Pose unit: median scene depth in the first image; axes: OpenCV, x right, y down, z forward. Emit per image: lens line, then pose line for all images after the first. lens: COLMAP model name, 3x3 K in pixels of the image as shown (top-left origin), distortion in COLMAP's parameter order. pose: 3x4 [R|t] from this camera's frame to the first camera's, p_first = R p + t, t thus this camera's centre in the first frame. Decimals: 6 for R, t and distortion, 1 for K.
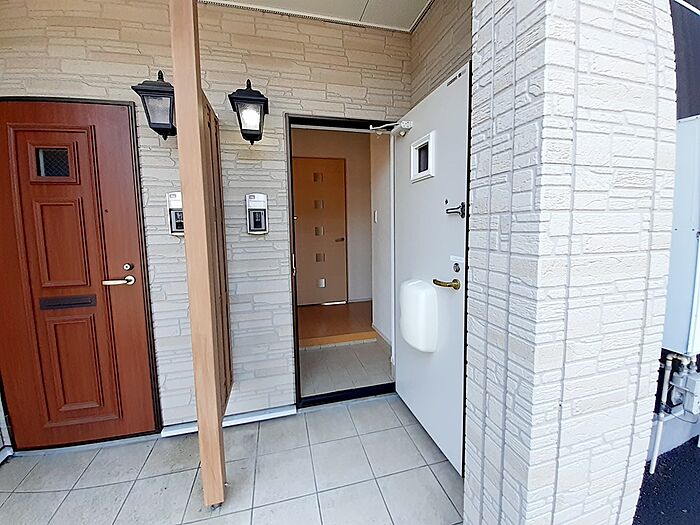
lens RADIAL K [[284.2, 0, 348.1], [0, 284.2, 260.7], [0, 0, 1]] dist [-0.019800, -0.001380]
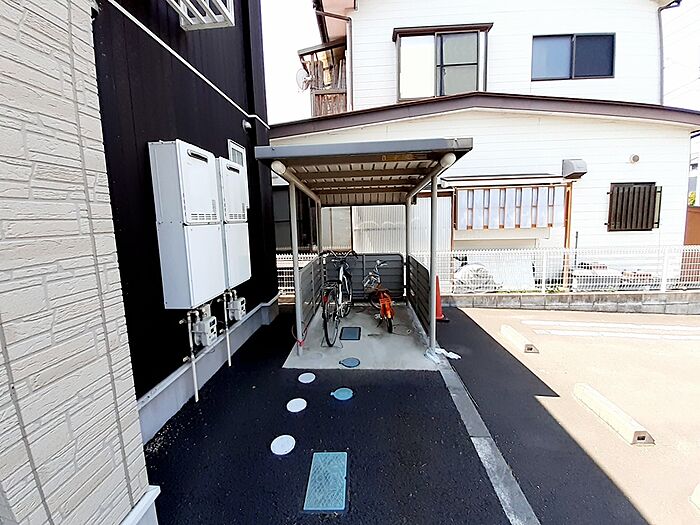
lens RADIAL K [[284.2, 0, 347.8], [0, 284.2, 255.6], [0, 0, 1]] dist [-0.019800, -0.001380]
pose [[0.320612, -0.109320, 0.940881, 0.259594], [0.118367, 0.990155, 0.074710, 0.106992], [-0.939786, 0.087416, 0.330396, -0.514858]]
